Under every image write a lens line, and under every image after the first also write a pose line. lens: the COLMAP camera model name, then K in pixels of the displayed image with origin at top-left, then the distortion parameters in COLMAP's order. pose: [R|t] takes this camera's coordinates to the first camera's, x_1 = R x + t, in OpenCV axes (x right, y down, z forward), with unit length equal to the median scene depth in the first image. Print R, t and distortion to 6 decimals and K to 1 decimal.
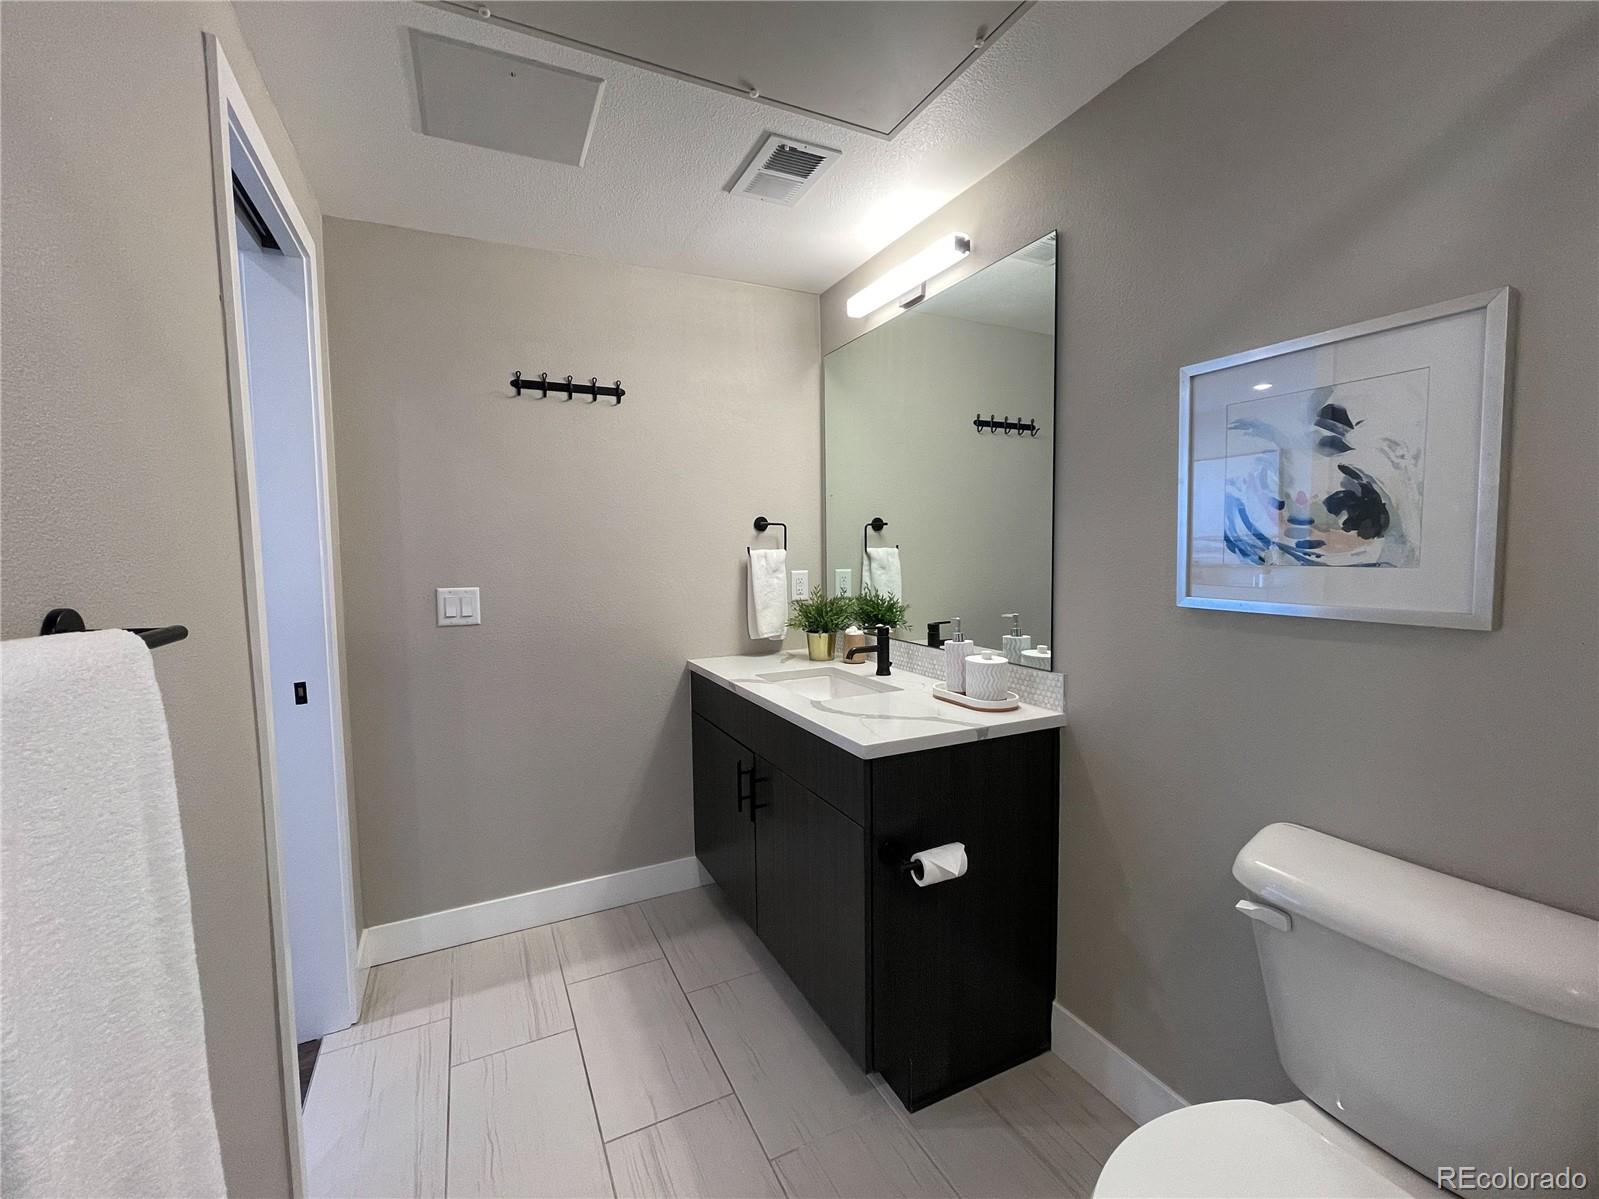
lens RADIAL K [[660.3, 0, 796.9], [0, 660.3, 595.2], [0, 0, 1]] dist [-0.006763, 0.000390]
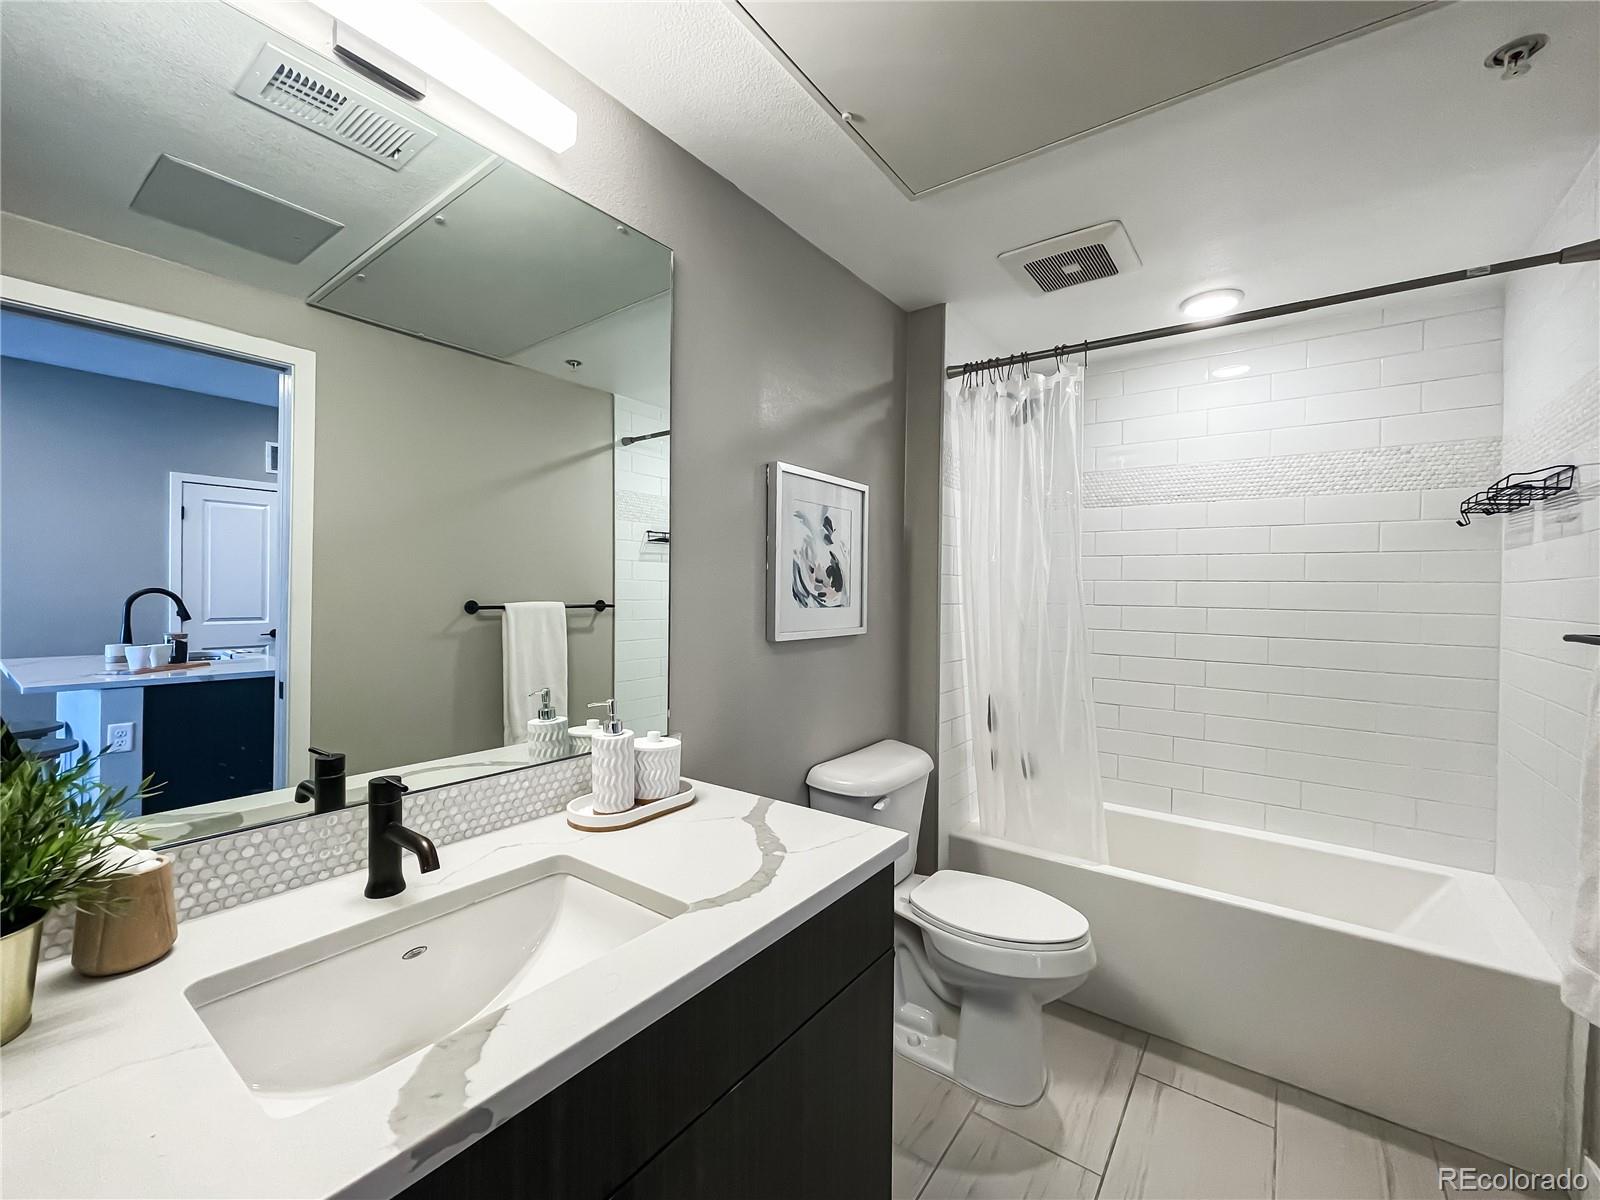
lens RADIAL K [[660.7, 0, 799.6], [0, 660.7, 594.4], [0, 0, 1]] dist [-0.006763, 0.000390]
pose [[-0.461206, 0.007667, 0.887260, -0.722460], [0.064699, 0.997591, 0.025011, -0.125846], [-0.884931, 0.068940, -0.460591, 1.857396]]
